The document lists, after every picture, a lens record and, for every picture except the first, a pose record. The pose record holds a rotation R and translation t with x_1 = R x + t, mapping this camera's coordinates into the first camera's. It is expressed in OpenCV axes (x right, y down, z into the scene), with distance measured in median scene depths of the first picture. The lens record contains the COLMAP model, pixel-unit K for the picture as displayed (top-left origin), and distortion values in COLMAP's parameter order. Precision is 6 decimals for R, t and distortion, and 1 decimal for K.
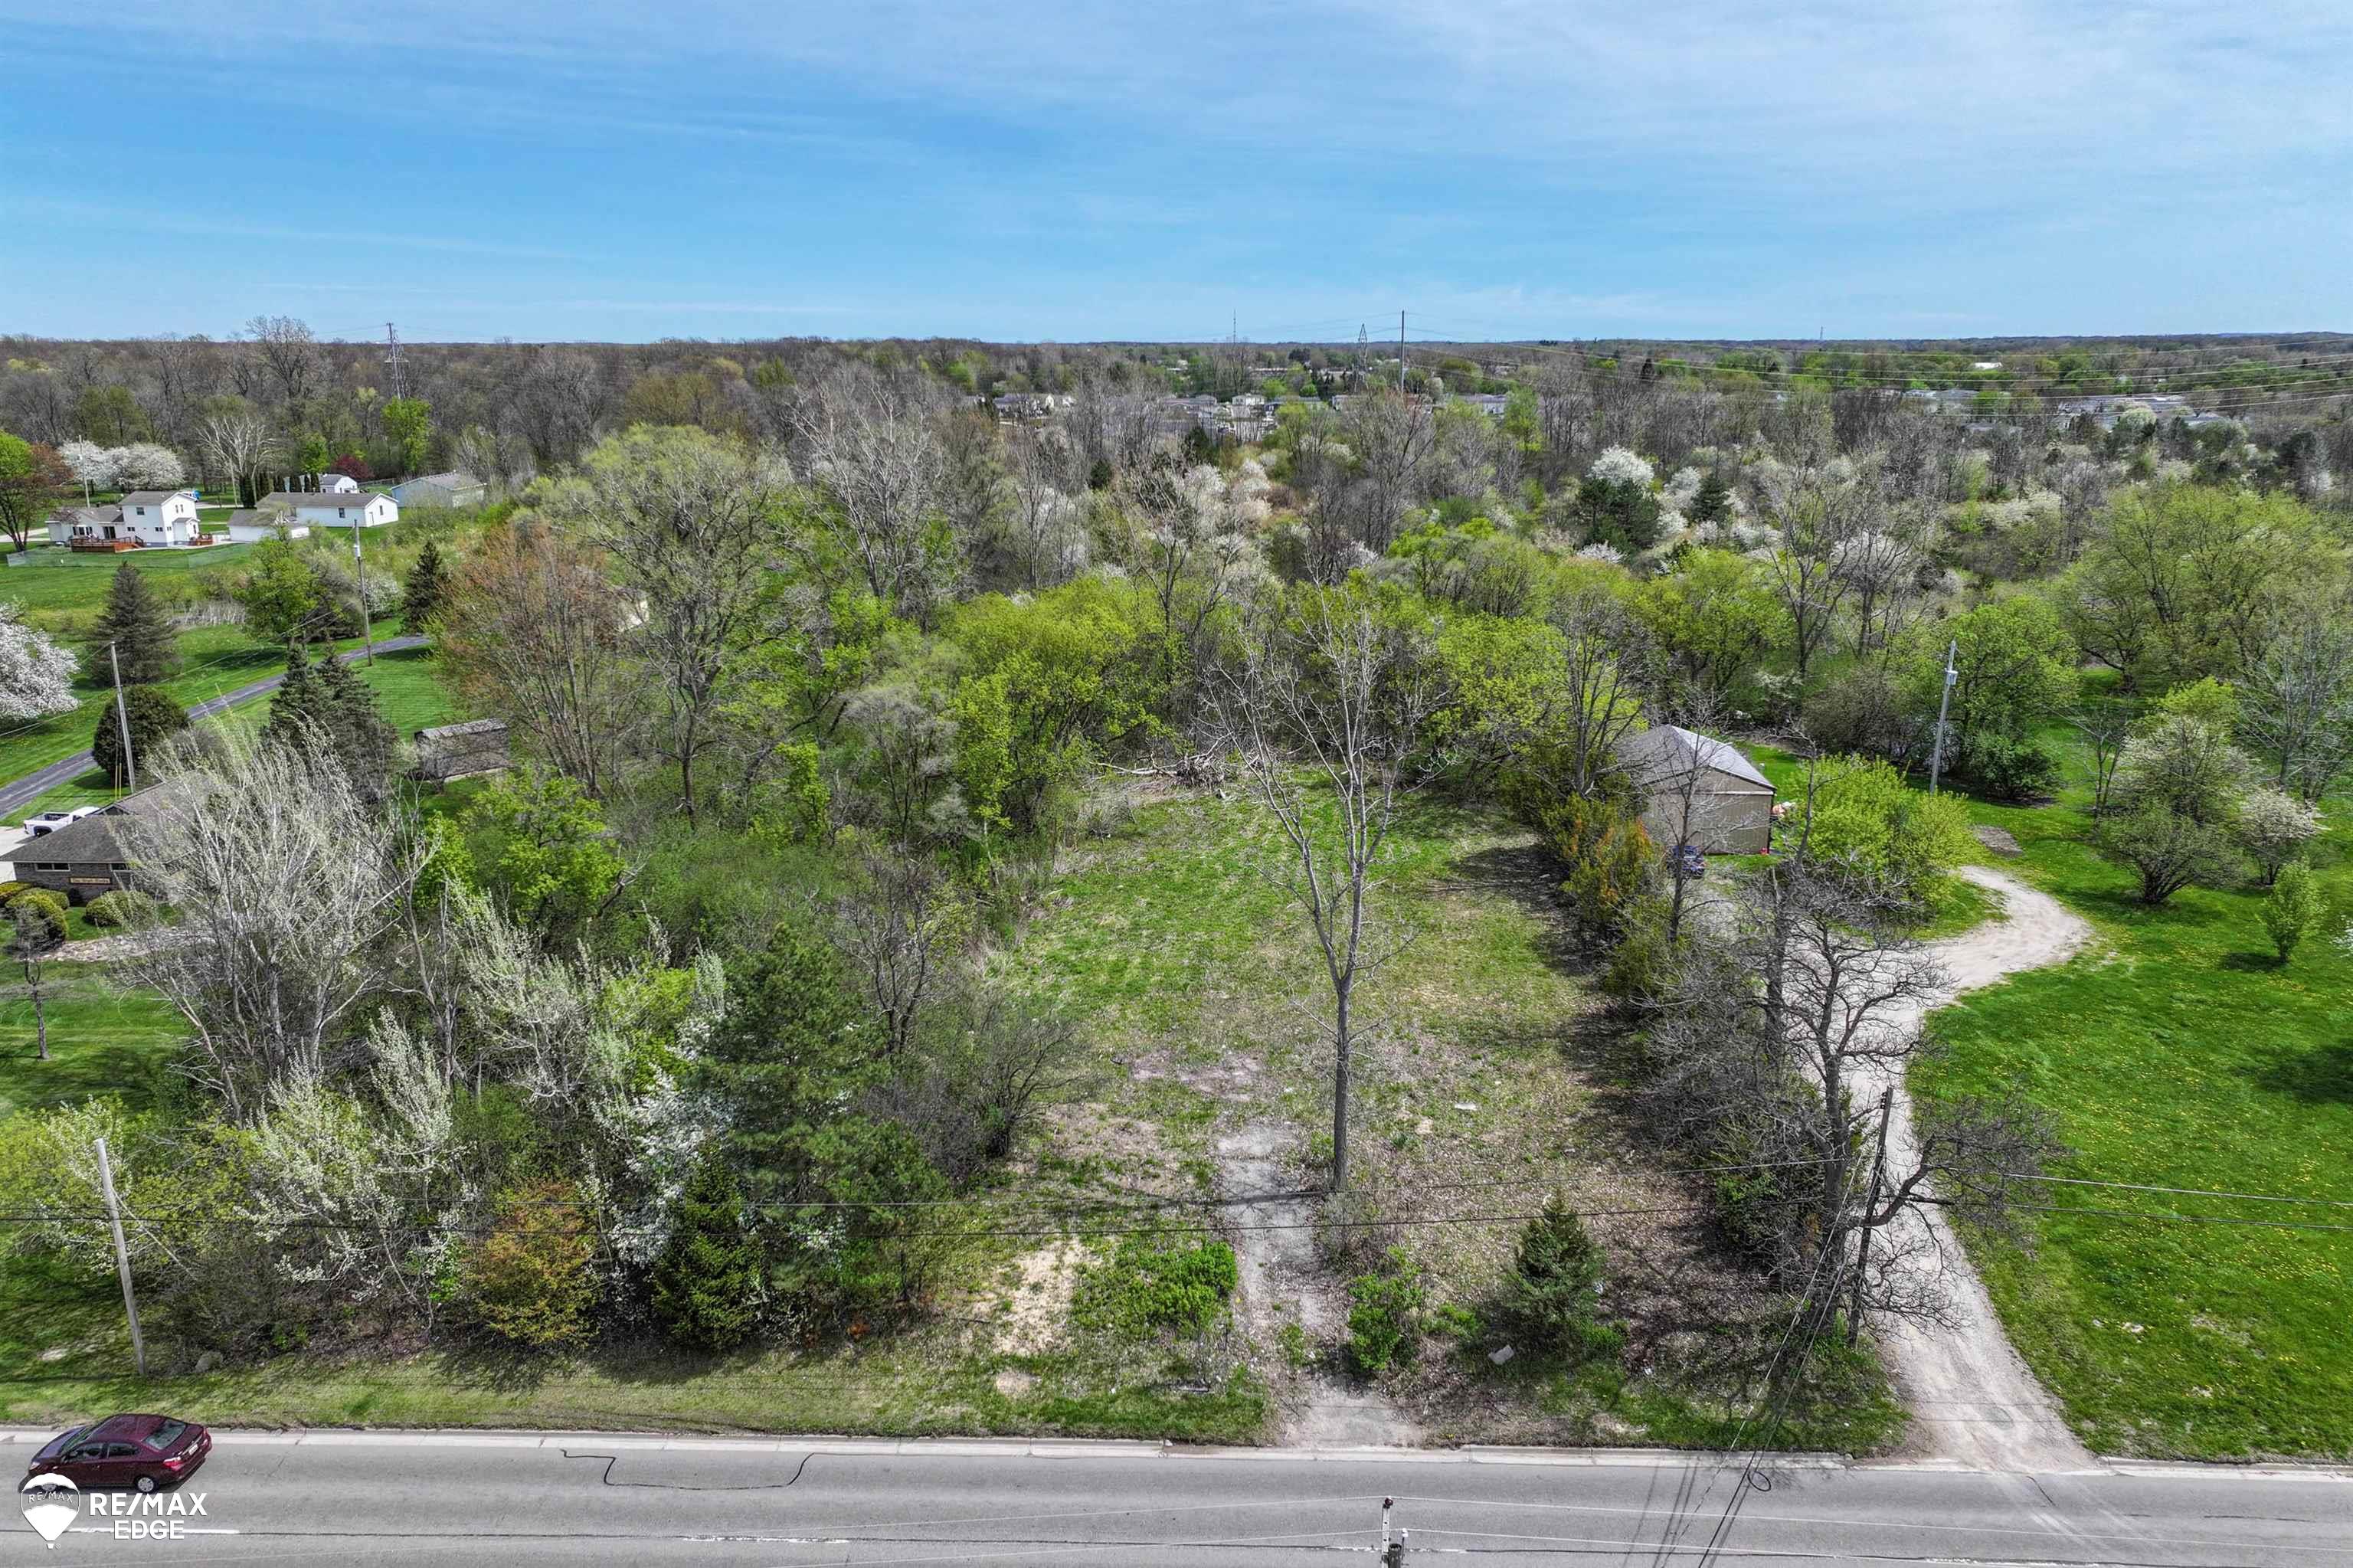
lens RADIAL K [[1658.4, 0, 1176.5], [0, 1658.4, 784.0], [0, 0, 1]] dist [-0.000101, 0.019616]
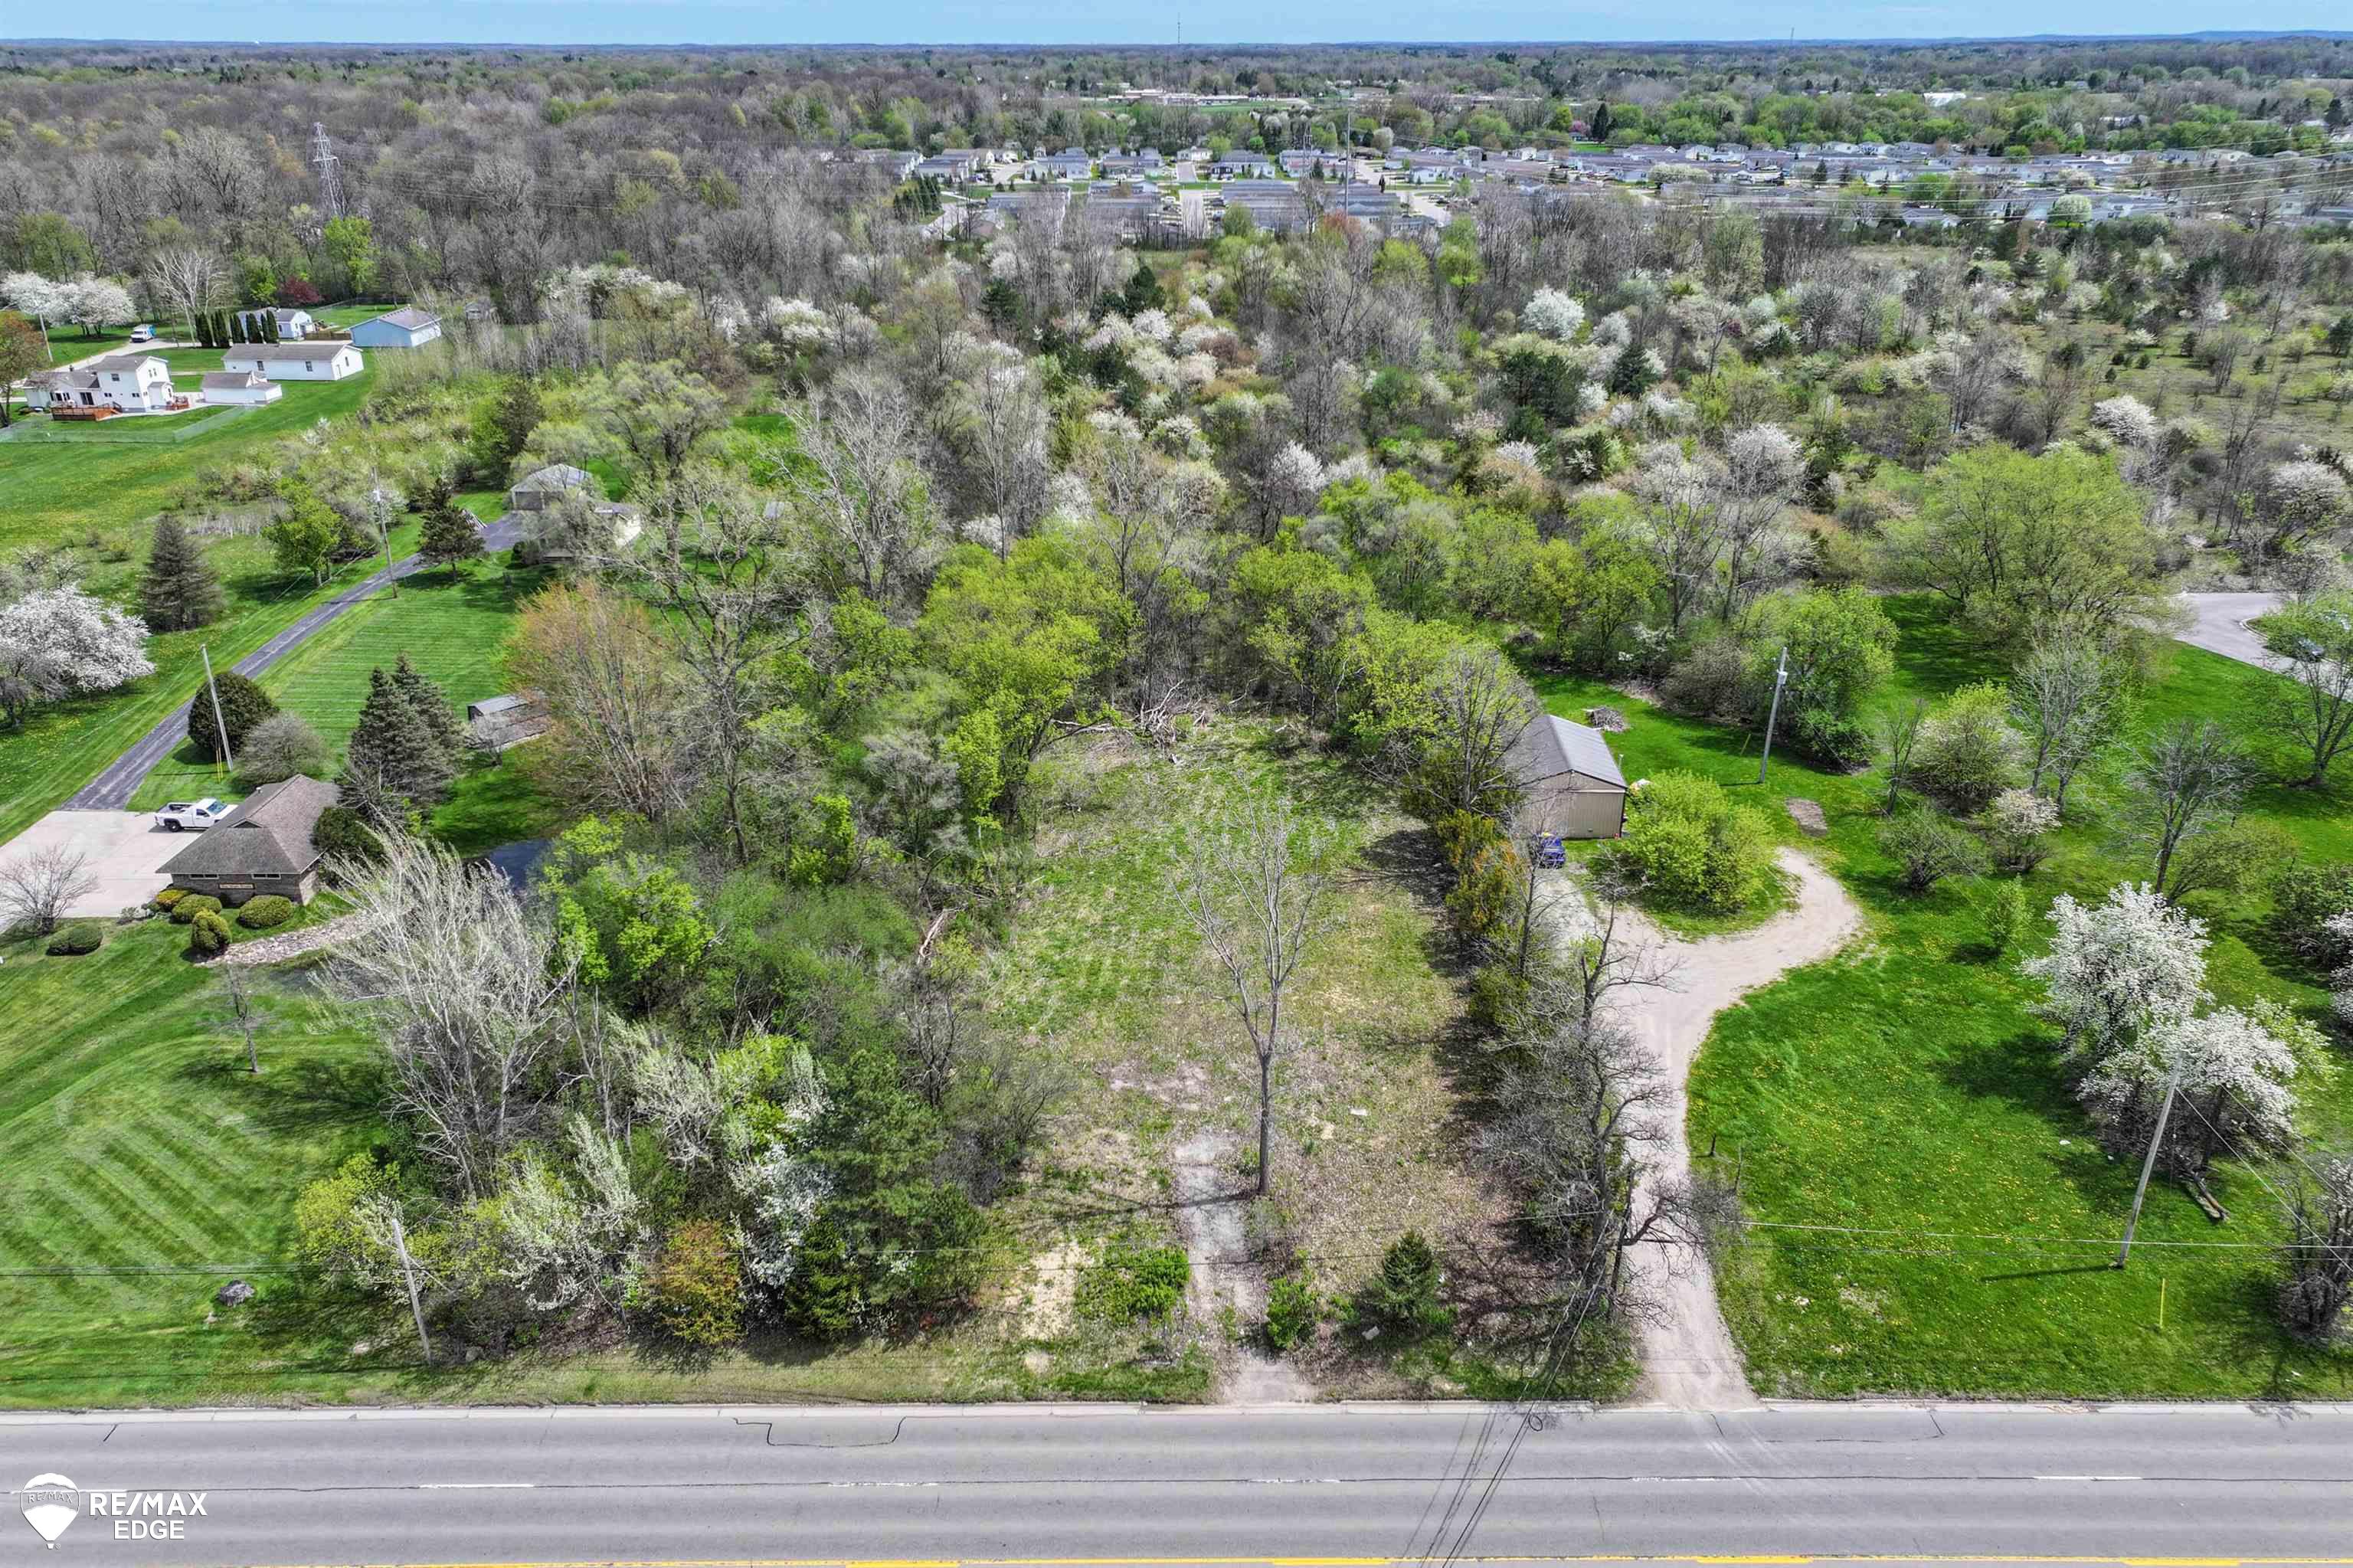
lens RADIAL K [[1655.5, 0, 1176.5], [0, 1655.5, 784.0], [0, 0, 1]] dist [0.006286, 0.009563]
pose [[0.999474, -0.012931, 0.029746, -0.011772], [0.008019, 0.987134, 0.159693, -0.342282], [-0.031428, -0.159371, 0.986718, -0.333242]]
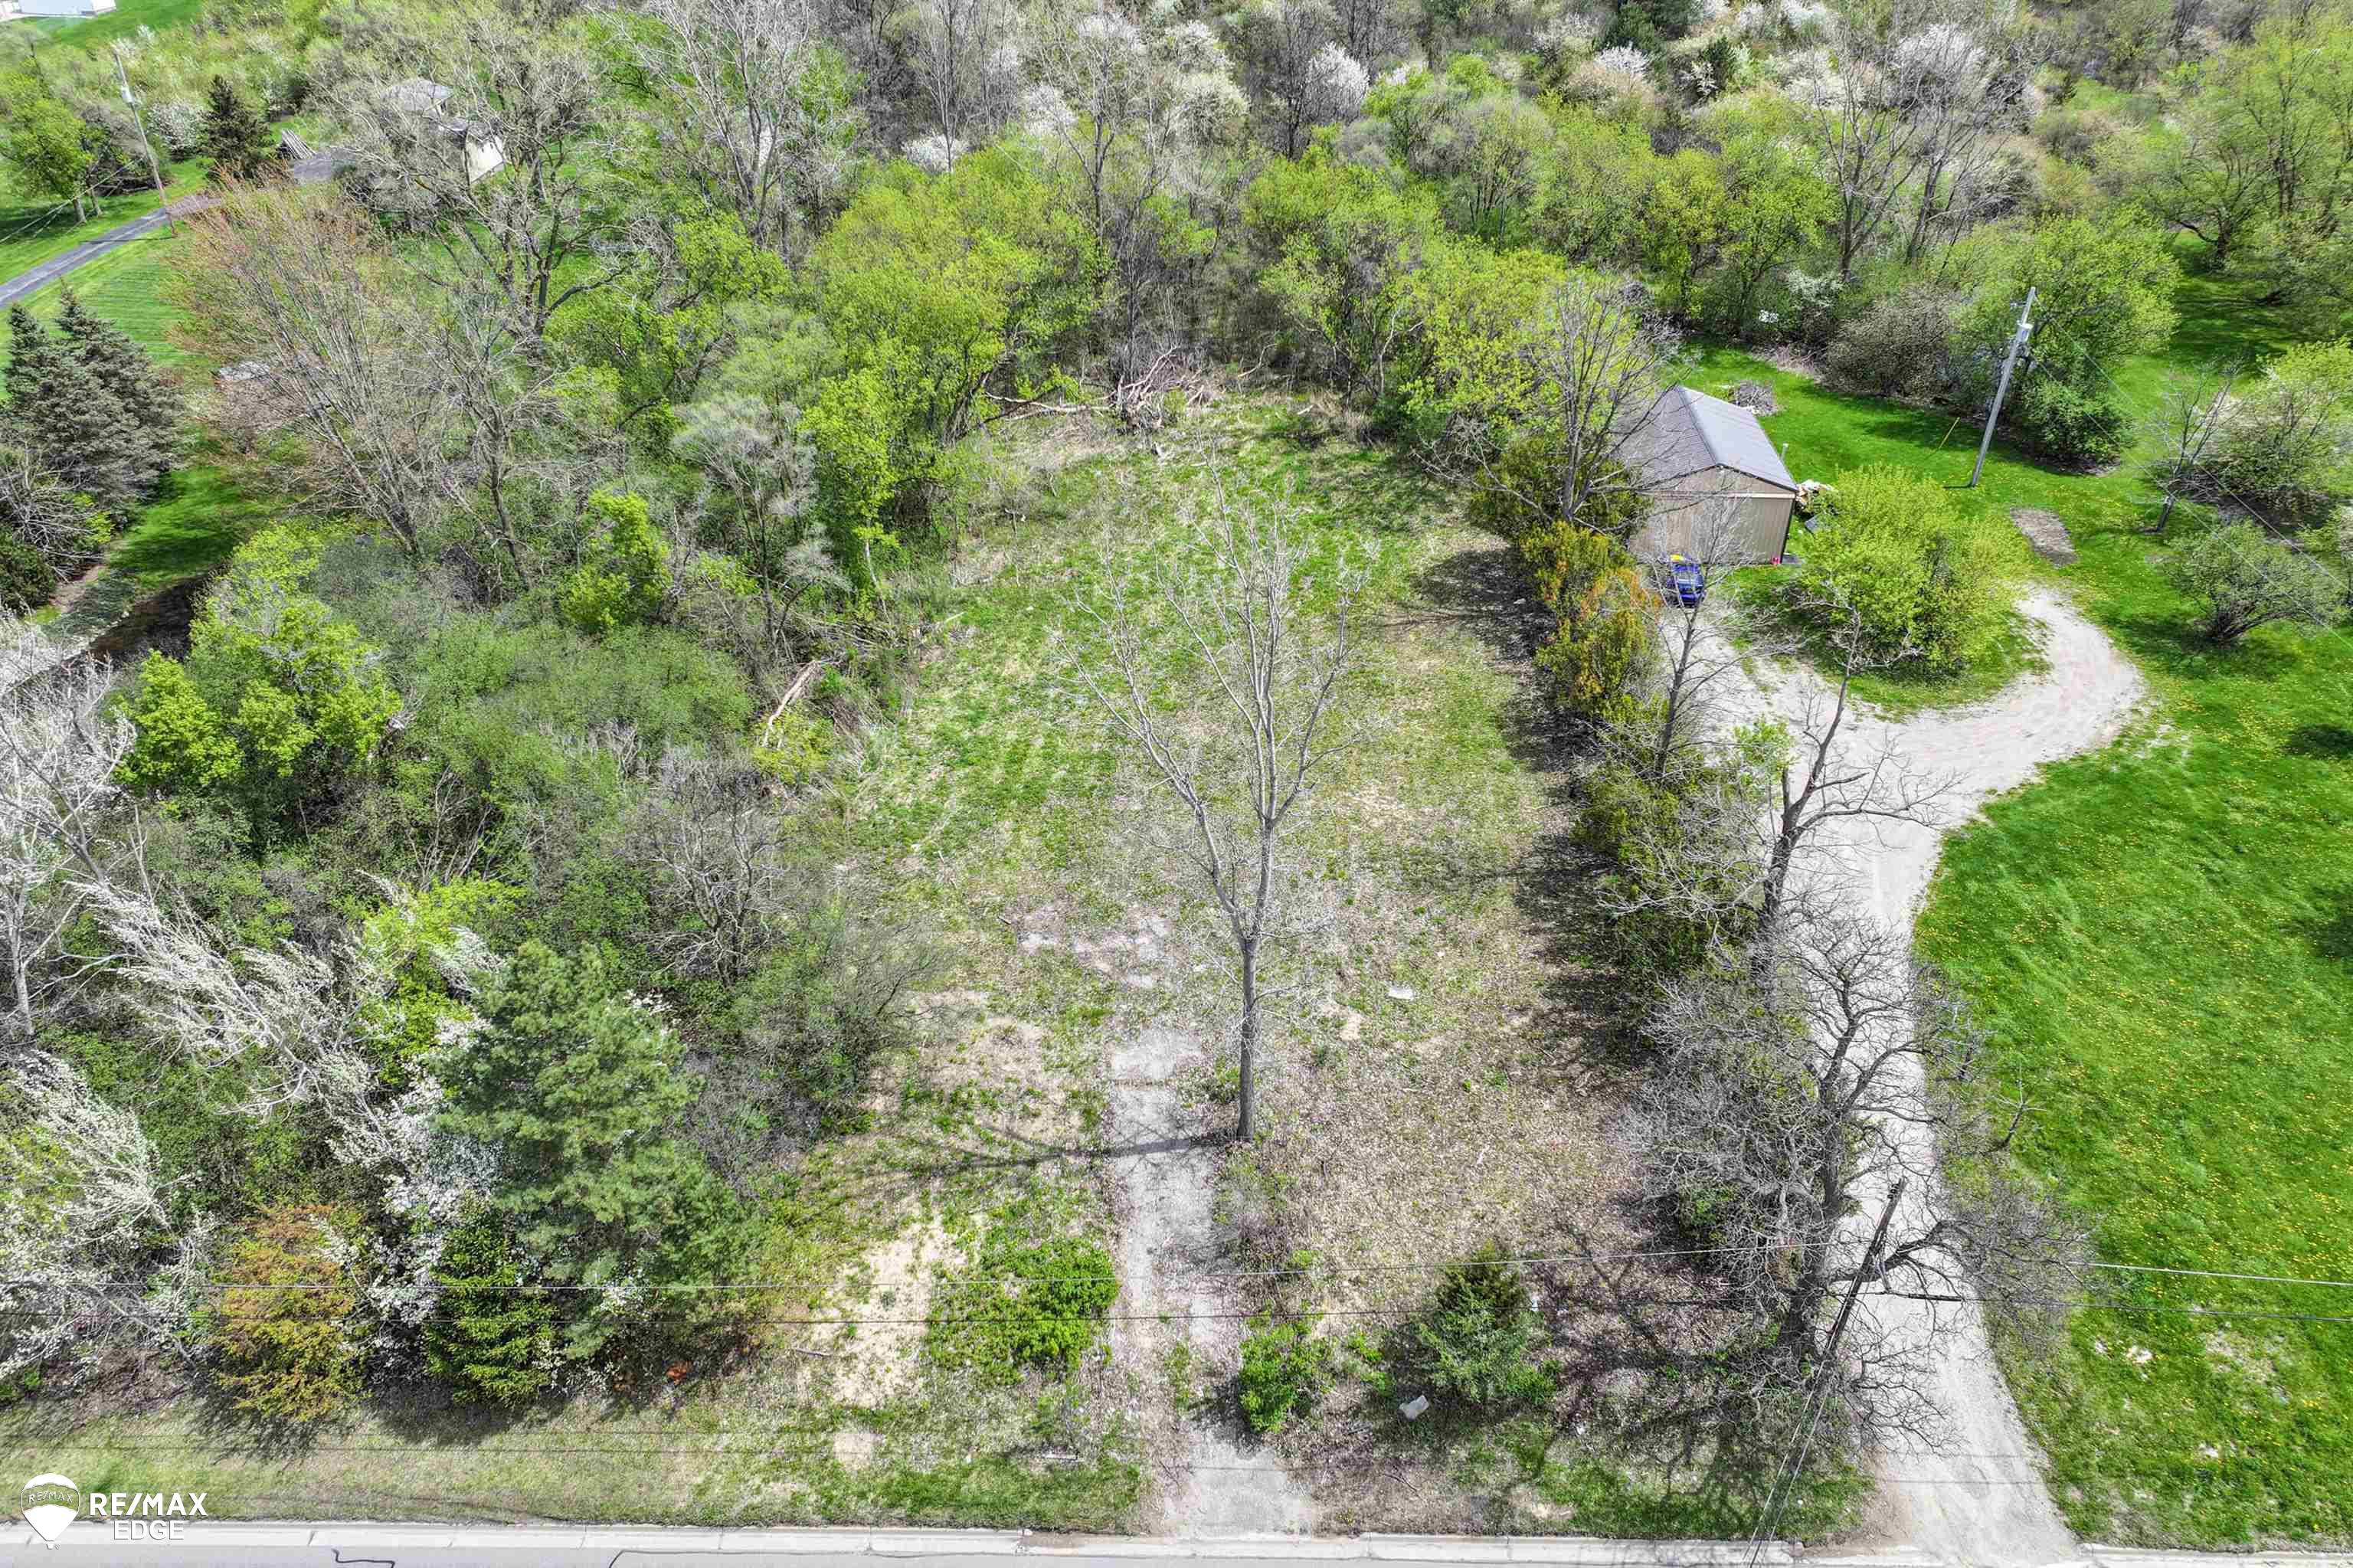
lens RADIAL K [[1658.4, 0, 1176.5], [0, 1658.4, 784.0], [0, 0, 1]] dist [-0.000101, 0.019616]
pose [[0.999944, -0.008144, 0.006761, 0.062832], [0.005493, 0.945267, 0.326251, -0.232769], [-0.009048, -0.326195, 0.945259, 0.263180]]
